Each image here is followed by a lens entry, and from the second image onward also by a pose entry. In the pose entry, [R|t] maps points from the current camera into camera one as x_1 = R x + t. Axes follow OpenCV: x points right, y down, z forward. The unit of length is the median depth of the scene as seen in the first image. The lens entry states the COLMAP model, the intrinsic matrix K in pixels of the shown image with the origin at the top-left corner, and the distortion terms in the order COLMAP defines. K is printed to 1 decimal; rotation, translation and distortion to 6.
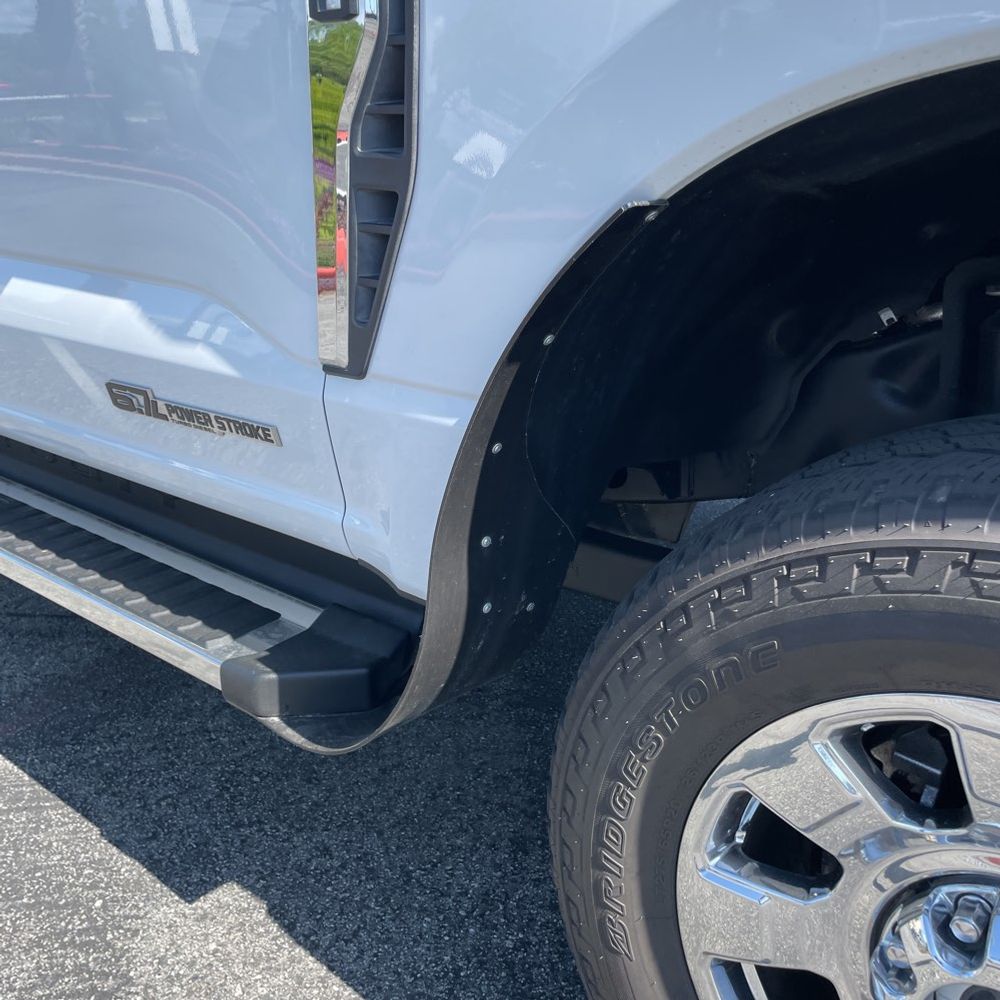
lens RADIAL K [[1010.1, 0, 497.4], [0, 1010.1, 486.7], [0, 0, 1]] dist [0.093305, -0.132444]
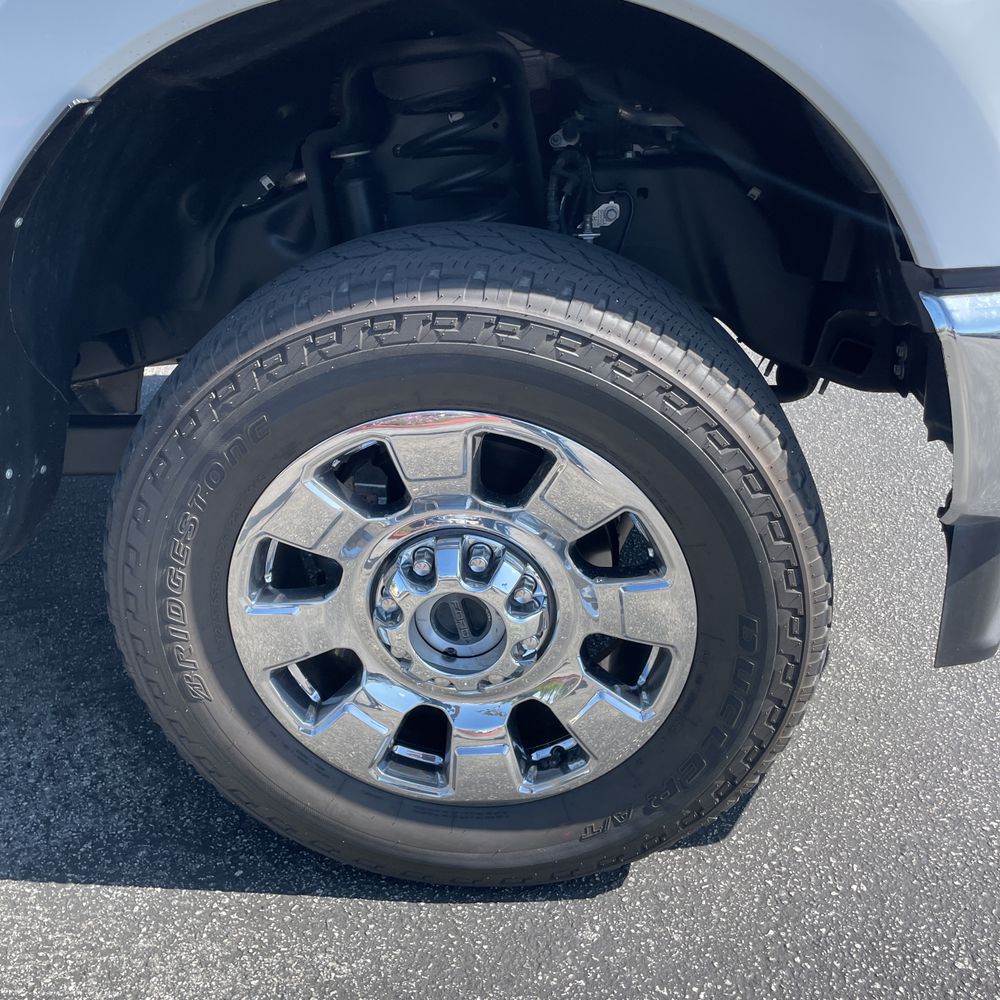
lens RADIAL K [[1010.1, 0, 497.4], [0, 1010.1, 486.7], [0, 0, 1]] dist [0.093305, -0.132444]
pose [[0.814614, -0.263533, 0.516676, -0.190917], [0.214597, 0.964545, 0.153627, 0.087677], [-0.538843, -0.014270, 0.842285, -0.318486]]
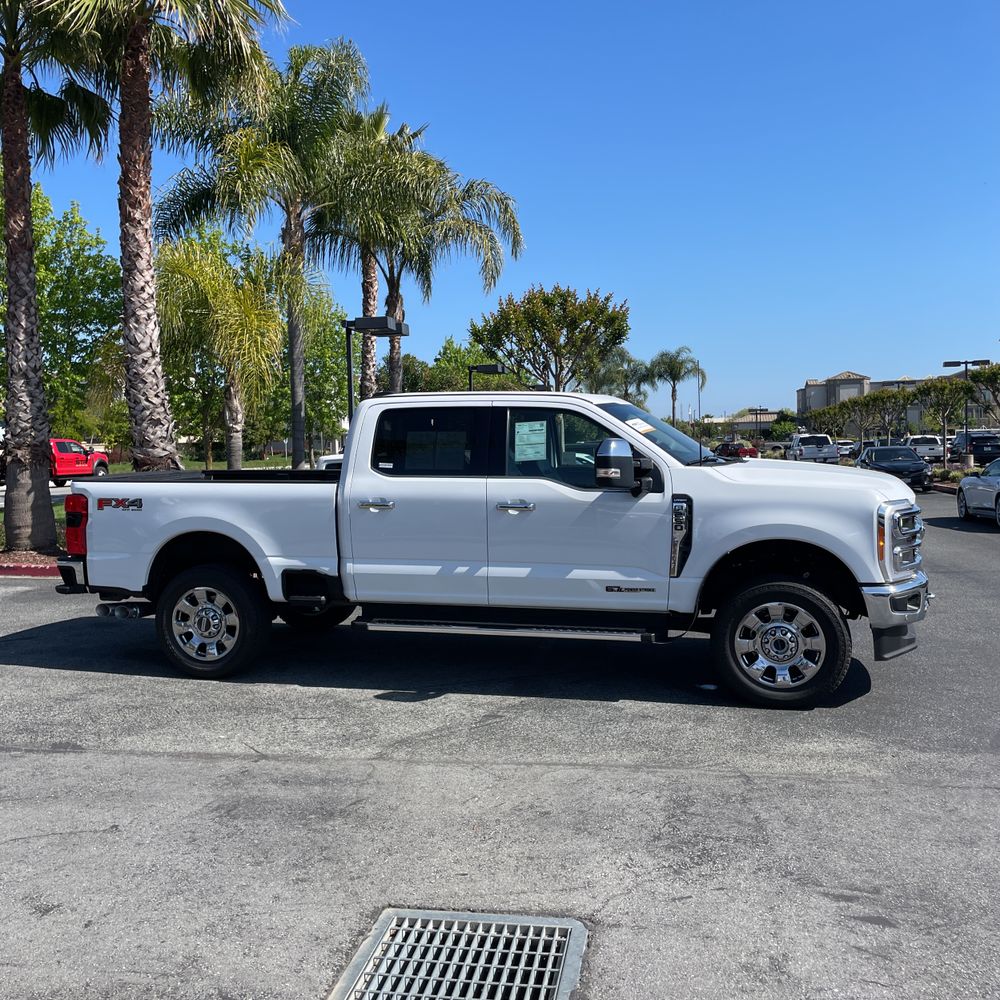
lens RADIAL K [[1010.1, 0, 497.4], [0, 1010.1, 486.7], [0, 0, 1]] dist [0.093305, -0.132444]
pose [[0.909125, -0.023707, 0.415848, -4.583249], [0.140502, 0.957318, -0.252590, 0.965755], [-0.392111, 0.288064, 0.873652, -5.240736]]
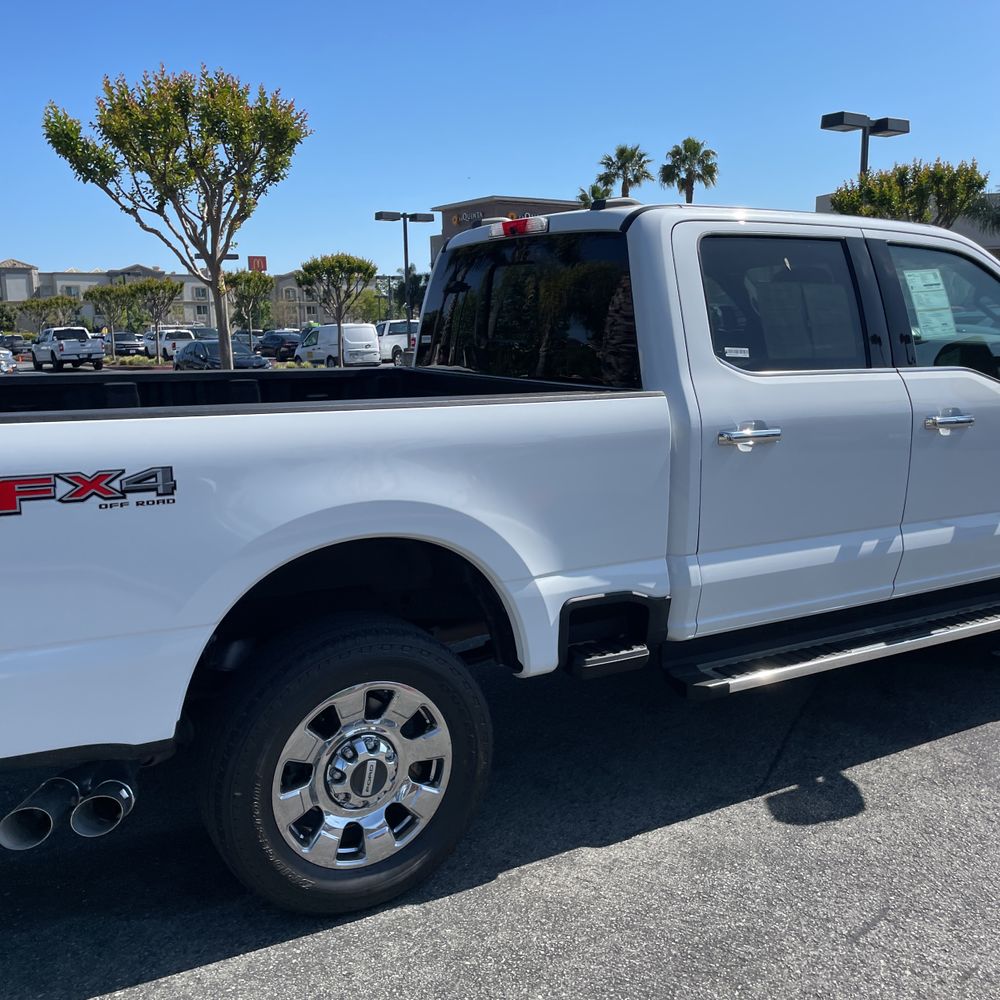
lens RADIAL K [[1012.9, 0, 491.2], [0, 1012.9, 500.7], [0, 0, 1]] dist [0.061244, -0.032767]
pose [[0.344665, -0.153903, 0.926024, -6.105708], [0.310014, 0.949783, 0.042465, -1.368200], [-0.886057, 0.272444, 0.375069, 1.909902]]
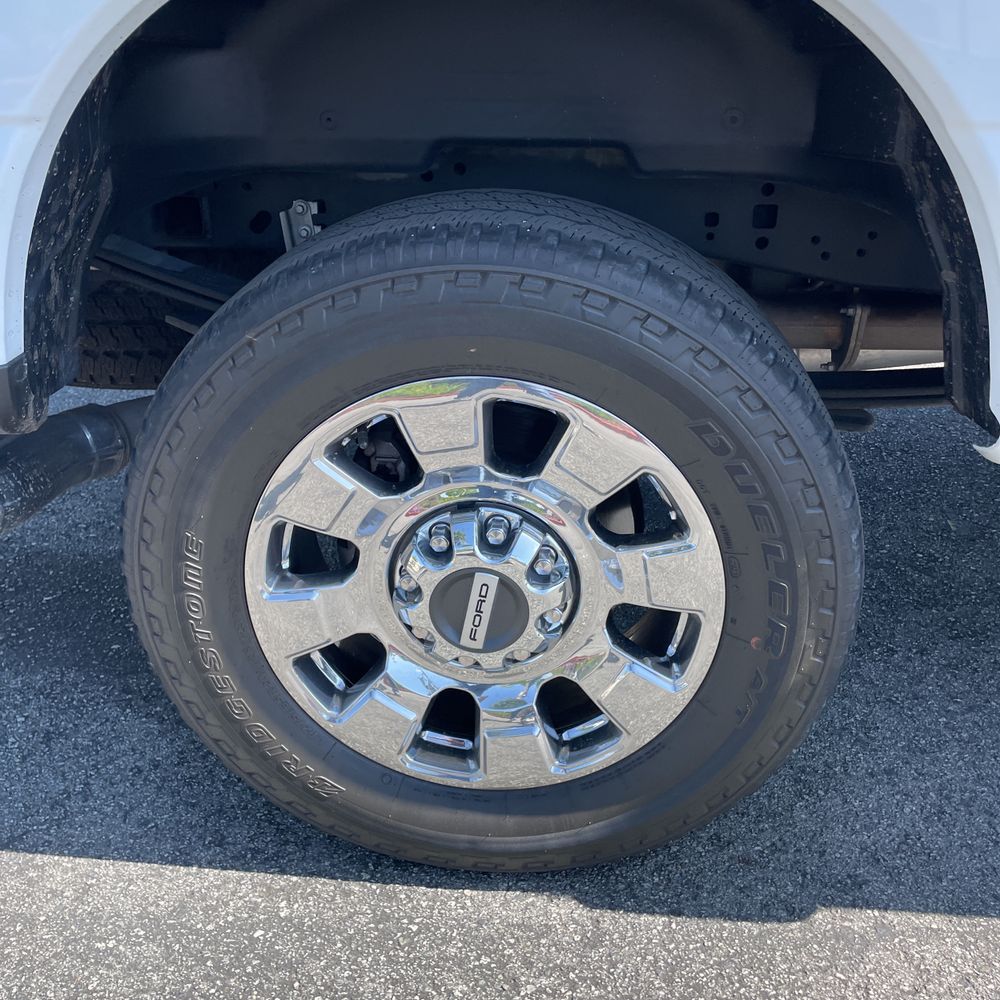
lens RADIAL K [[973.4, 0, 500.0], [0, 973.4, 500.0], [0, 0, 1]] dist [0.087698, -0.106494]
pose [[0.825000, -0.234007, 0.514409, -3.869474], [0.185261, 0.971930, 0.145017, -0.805713], [-0.533904, -0.024339, 0.845194, 2.673365]]
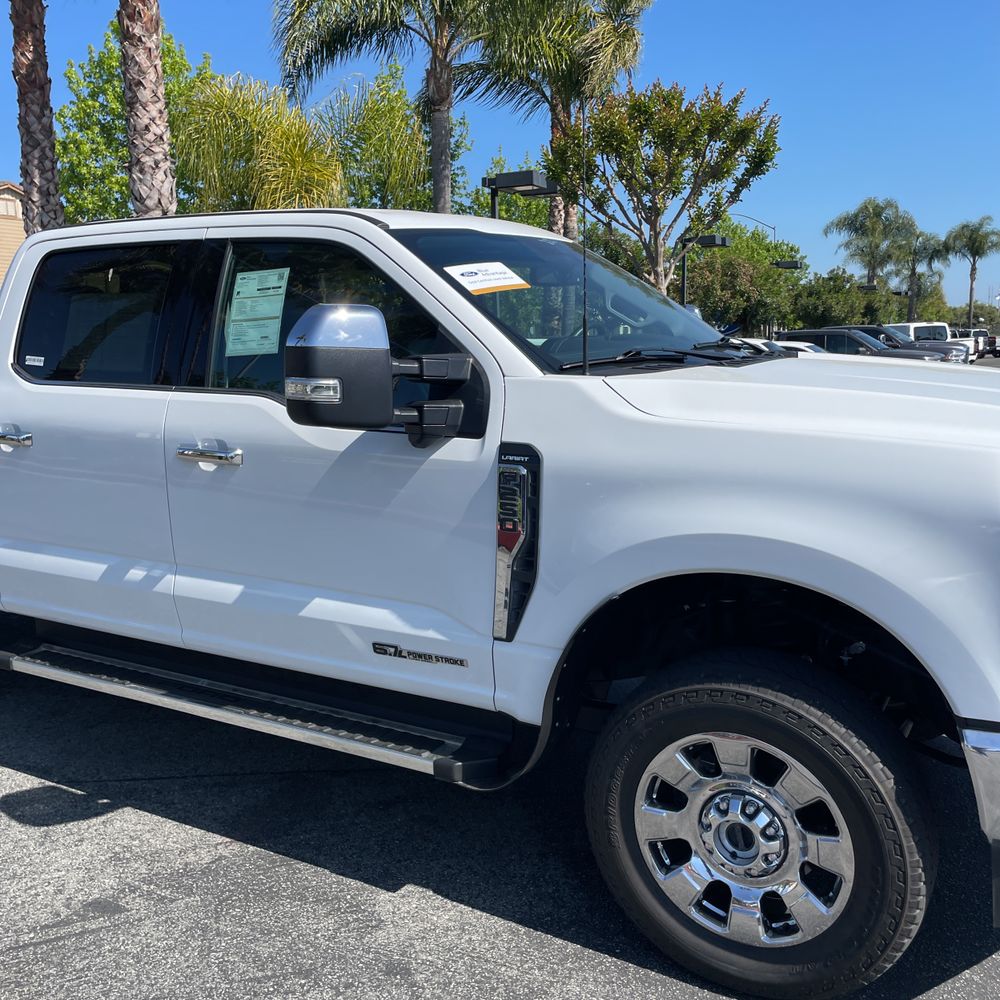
lens RADIAL K [[1010.1, 0, 497.4], [0, 1010.1, 486.7], [0, 0, 1]] dist [0.093305, -0.132444]
pose [[0.986955, -0.027488, 0.158634, -0.690385], [0.055292, 0.983259, -0.173622, -0.051912], [-0.151206, 0.180129, 0.971952, -2.065903]]
